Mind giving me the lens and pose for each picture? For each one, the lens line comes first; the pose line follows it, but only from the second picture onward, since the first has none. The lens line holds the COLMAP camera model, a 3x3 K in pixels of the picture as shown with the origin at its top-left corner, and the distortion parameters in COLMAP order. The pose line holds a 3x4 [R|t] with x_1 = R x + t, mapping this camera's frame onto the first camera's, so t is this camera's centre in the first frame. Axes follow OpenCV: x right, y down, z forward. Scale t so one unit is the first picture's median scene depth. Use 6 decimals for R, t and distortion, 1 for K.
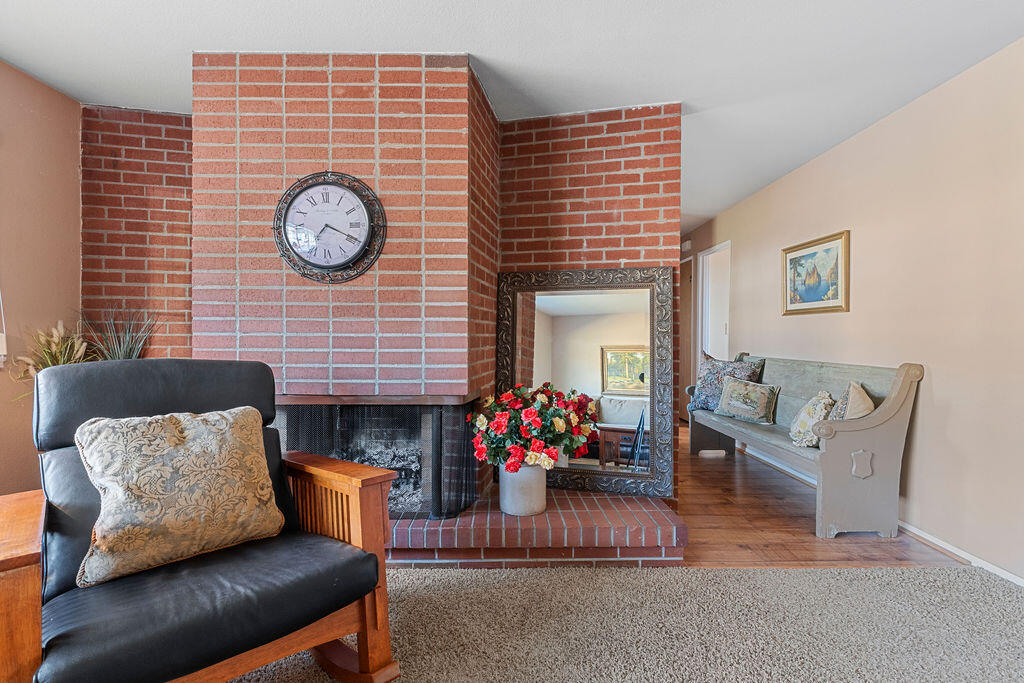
lens RADIAL K [[478.4, 0, 512.0], [0, 478.4, 341.5], [0, 0, 1]] dist [-0.005053, -0.001022]
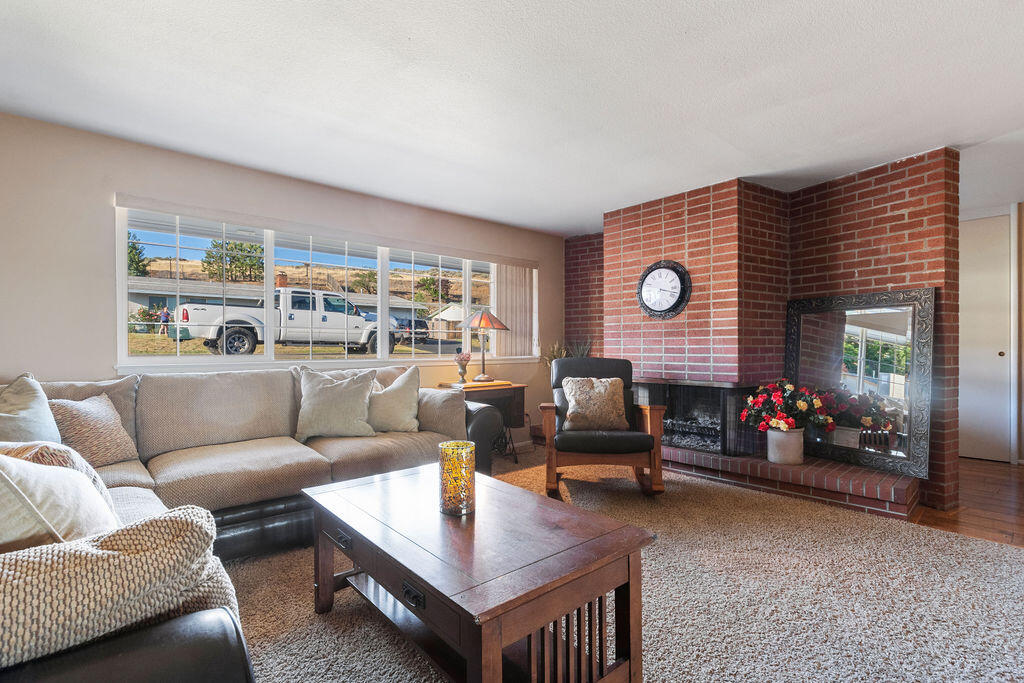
lens RADIAL K [[465.8, 0, 507.4], [0, 465.8, 353.5], [0, 0, 1]] dist [0.000345, 0.000071]
pose [[0.652868, 0.003930, -0.757462, 0.614190], [-0.000824, 0.999990, 0.004477, 0.005431], [0.757472, -0.002299, 0.652864, -0.670531]]
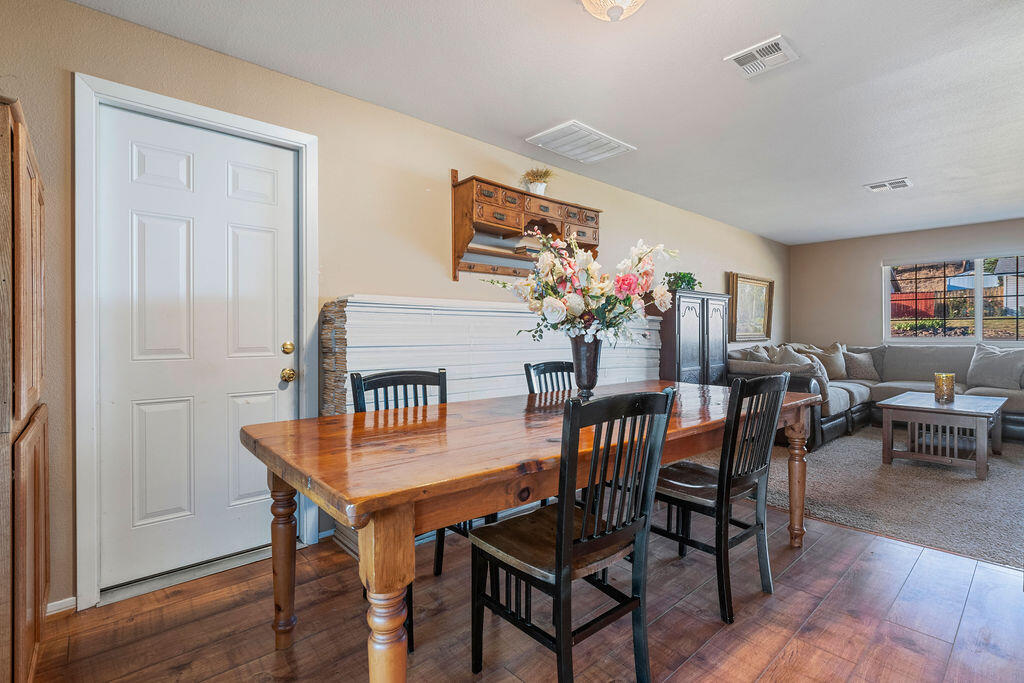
lens RADIAL K [[478.4, 0, 512.0], [0, 478.4, 341.5], [0, 0, 1]] dist [-0.005053, -0.001022]
pose [[-0.747403, 0.009221, -0.664307, 2.478364], [-0.004310, 0.999815, 0.018726, 0.006403], [0.664357, 0.016859, -0.747225, 0.019967]]
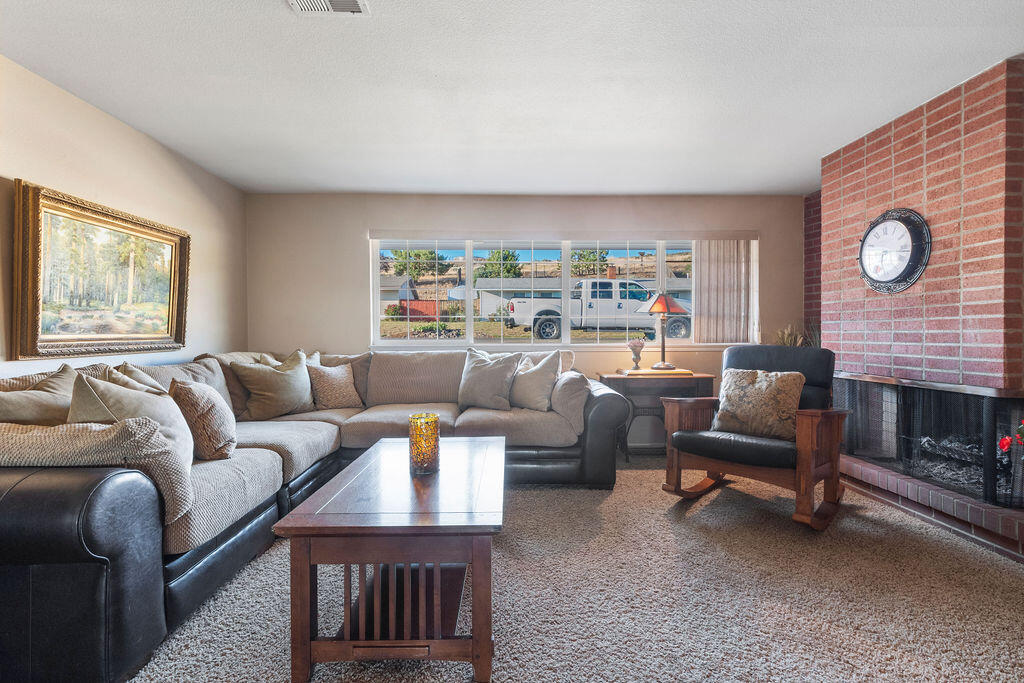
lens RADIAL K [[464.1, 0, 512.0], [0, 464.1, 341.5], [0, 0, 1]] dist [-0.000666, 0.000188]
pose [[0.028467, 0.012306, -0.999519, 0.886480], [-0.004842, 0.999914, 0.012173, 0.002742], [0.999583, 0.004493, 0.028524, -0.097936]]
